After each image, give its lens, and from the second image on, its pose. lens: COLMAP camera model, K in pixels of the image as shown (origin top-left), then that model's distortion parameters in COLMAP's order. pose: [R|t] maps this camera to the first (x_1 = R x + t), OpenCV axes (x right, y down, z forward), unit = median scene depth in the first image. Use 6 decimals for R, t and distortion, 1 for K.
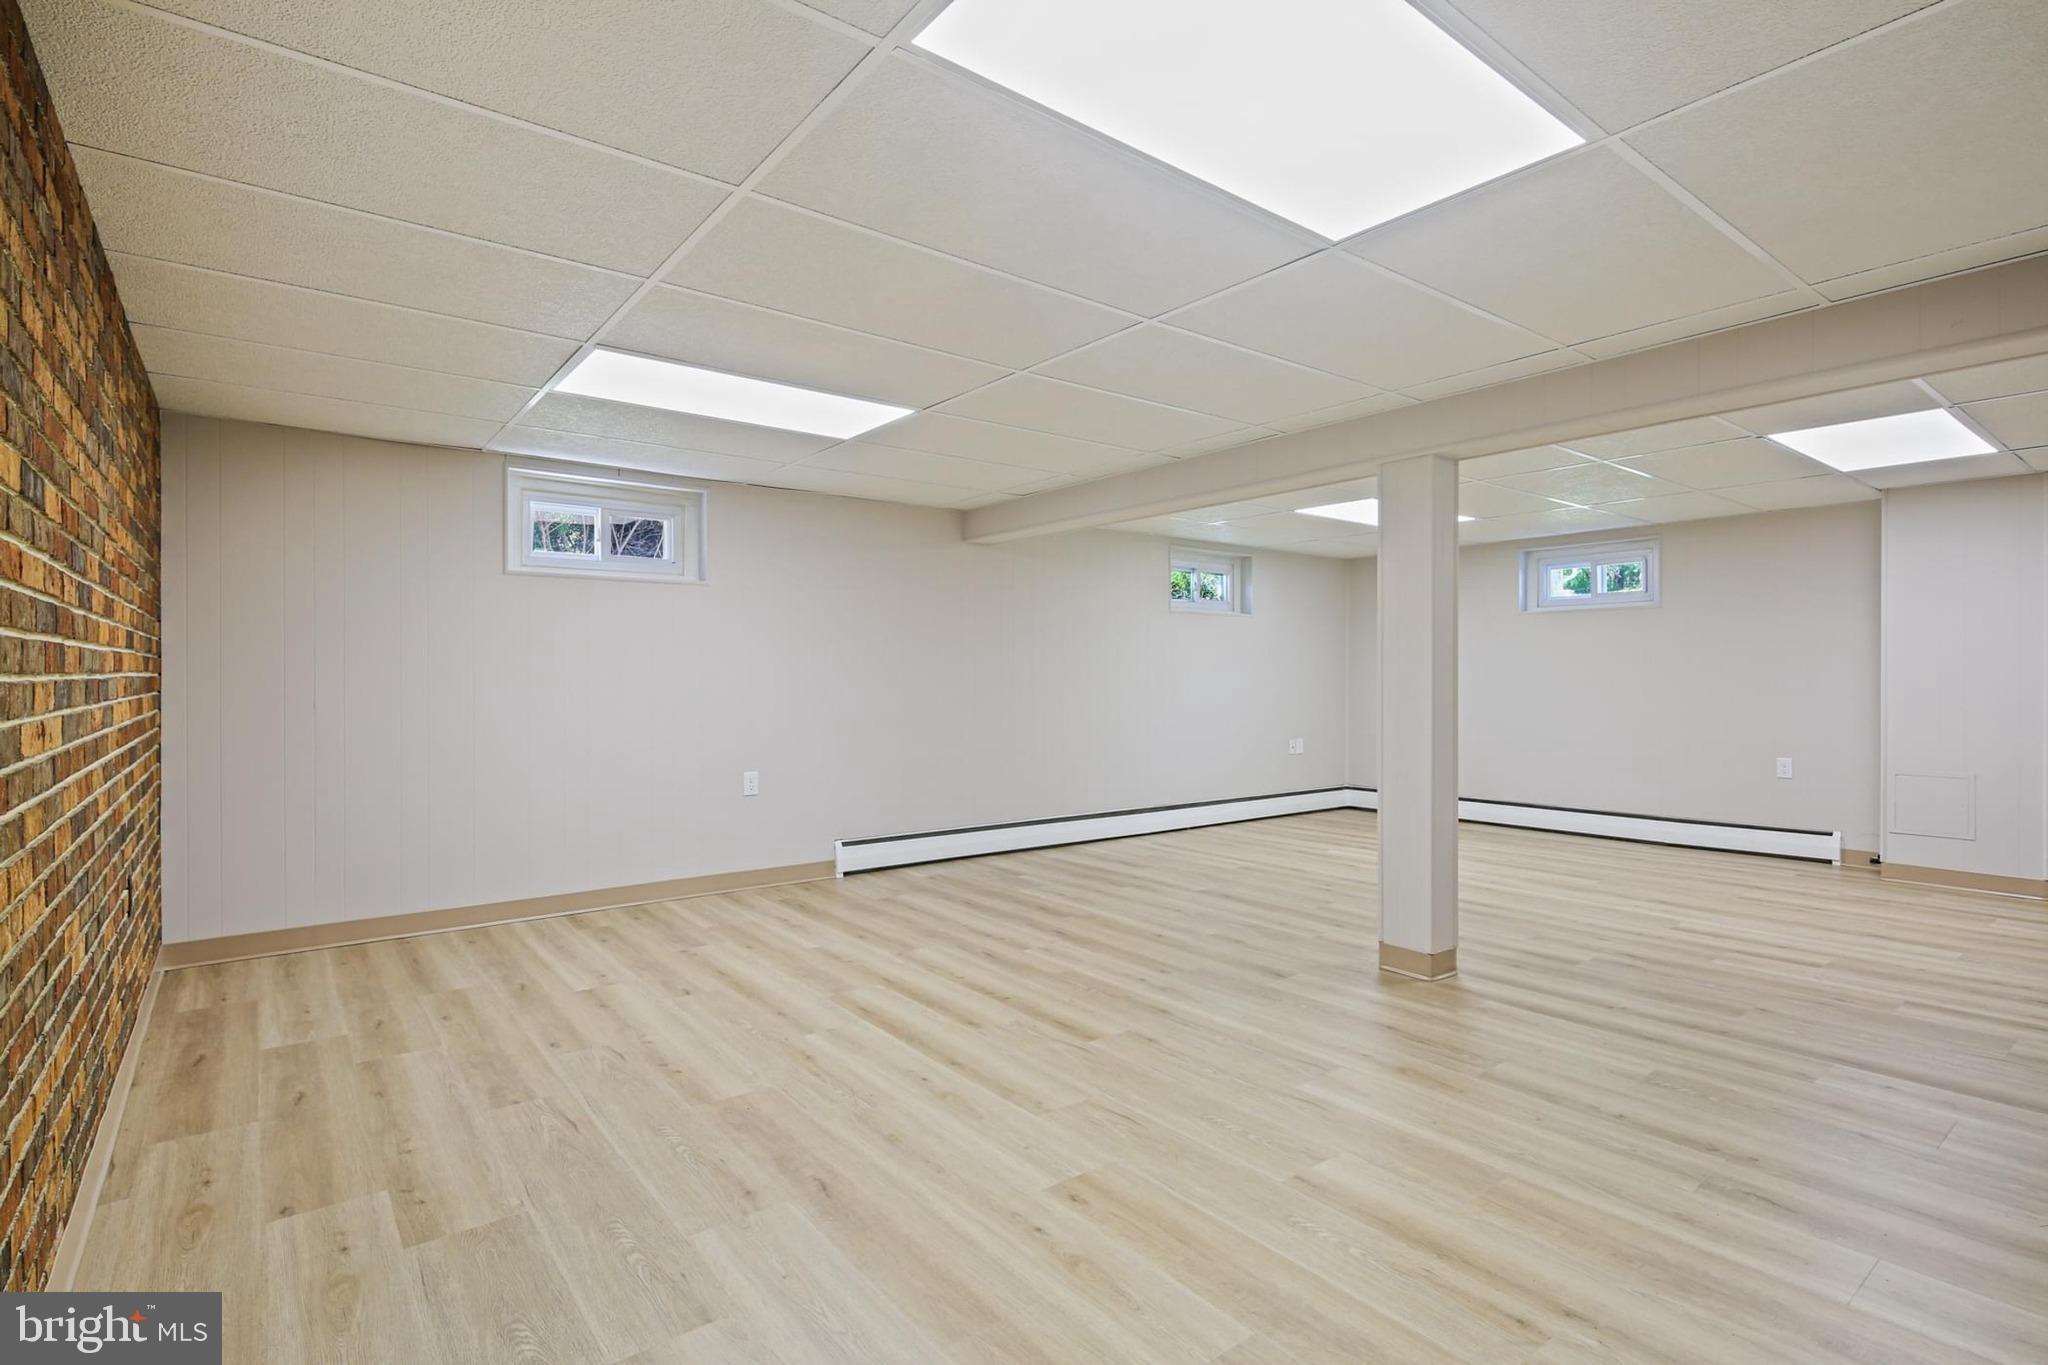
lens RADIAL K [[988.8, 0, 1029.2], [0, 988.8, 683.8], [0, 0, 1]] dist [-0.005351, -0.004742]
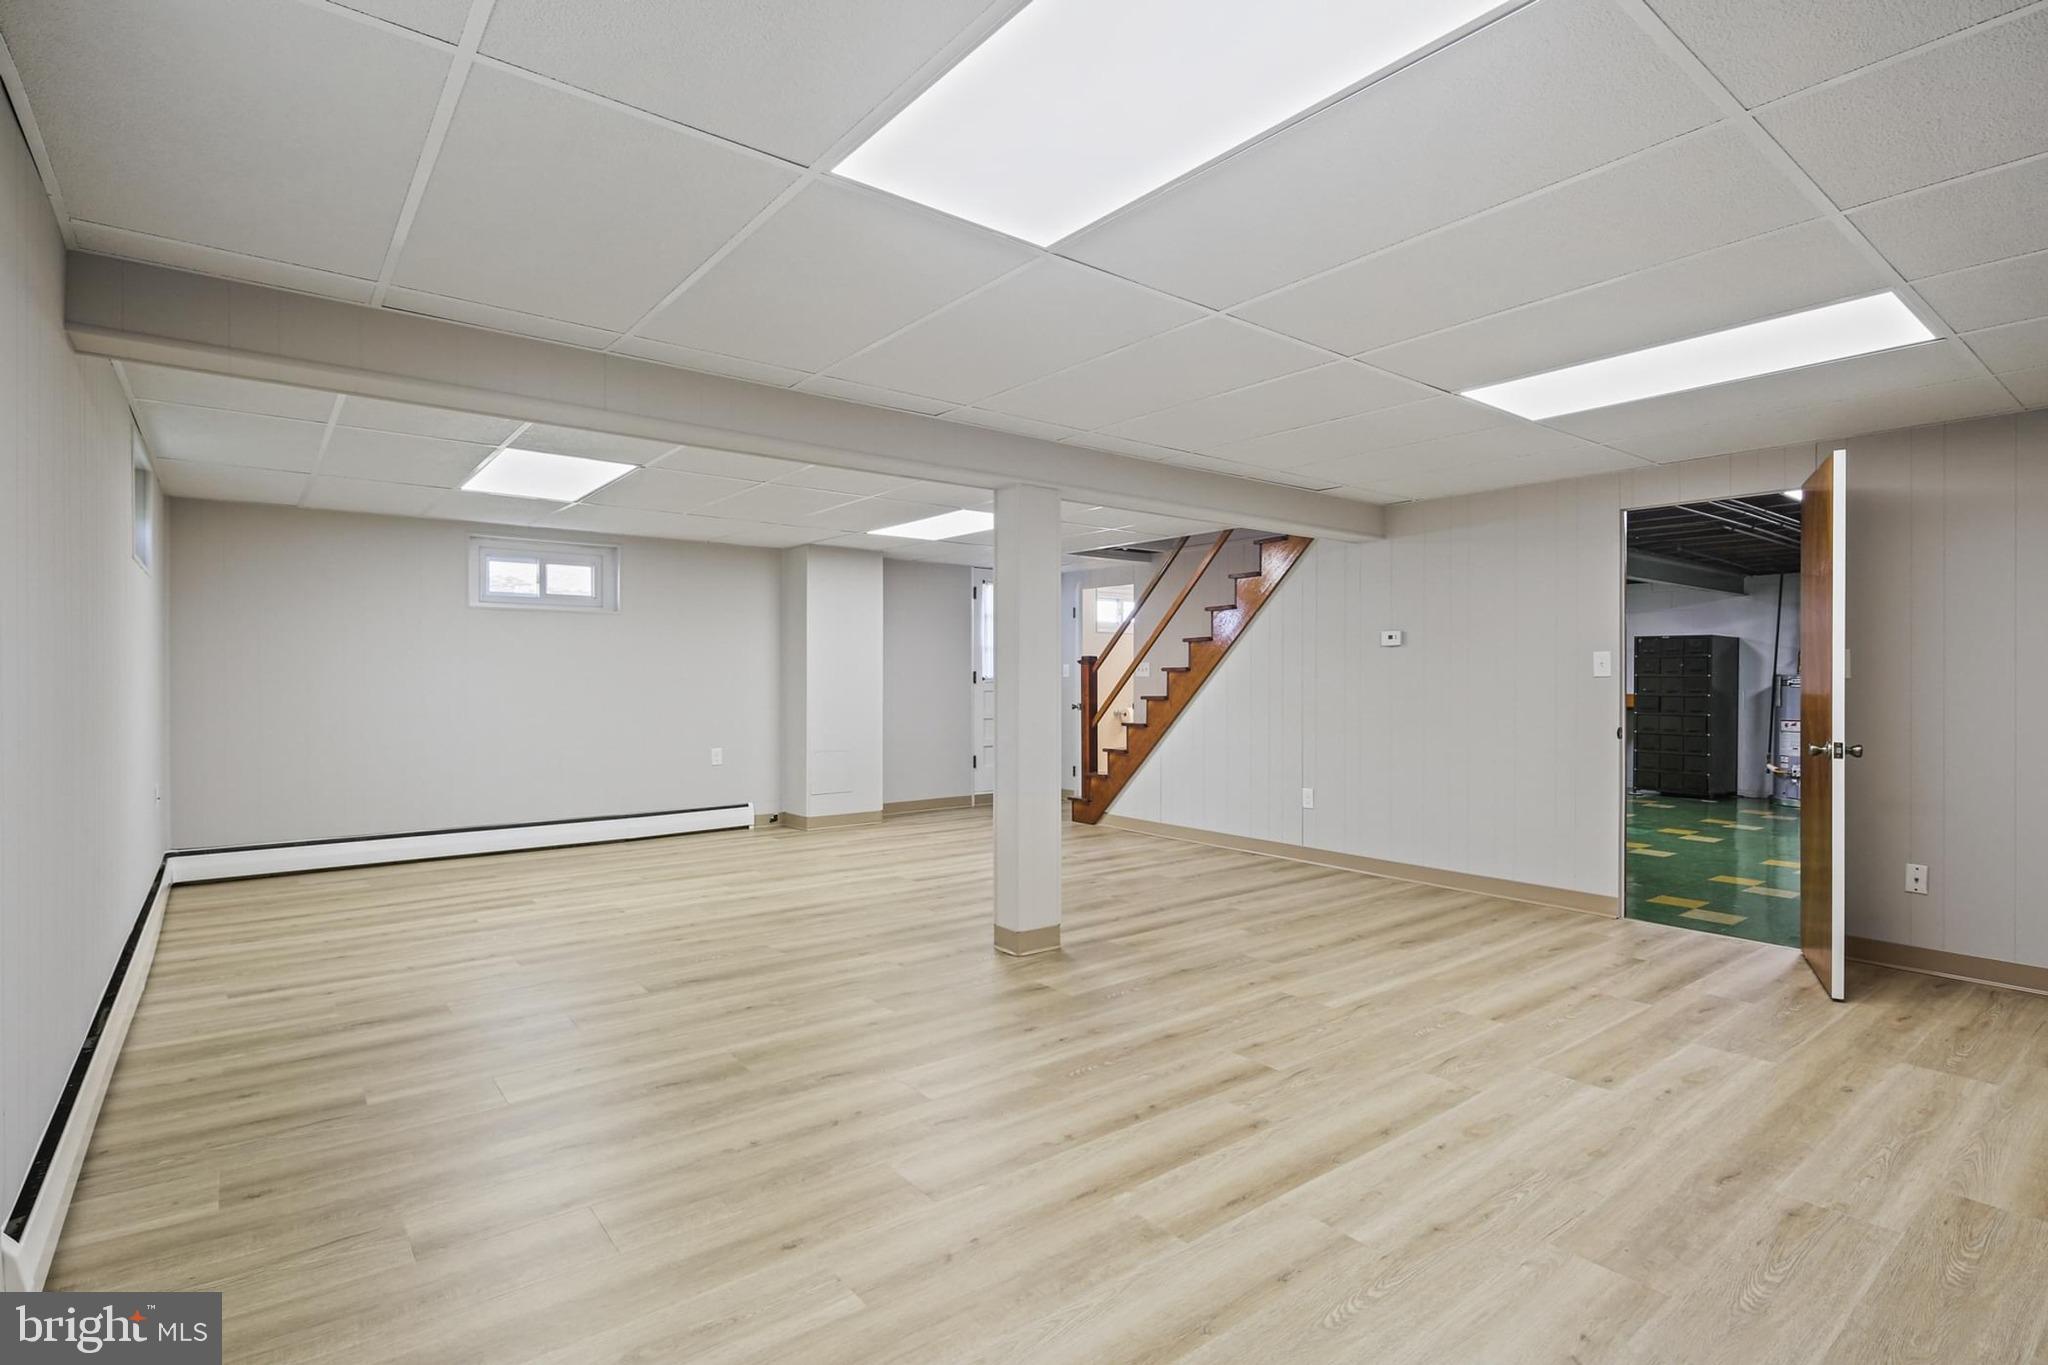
lens RADIAL K [[988.8, 0, 1032.3], [0, 988.8, 677.3], [0, 0, 1]] dist [-0.005351, -0.004742]
pose [[0.000001, 0.001104, 0.999999, -0.905308], [0.008629, 0.999962, -0.001104, -0.013278], [-0.999963, 0.008629, -0.000009, 1.262431]]
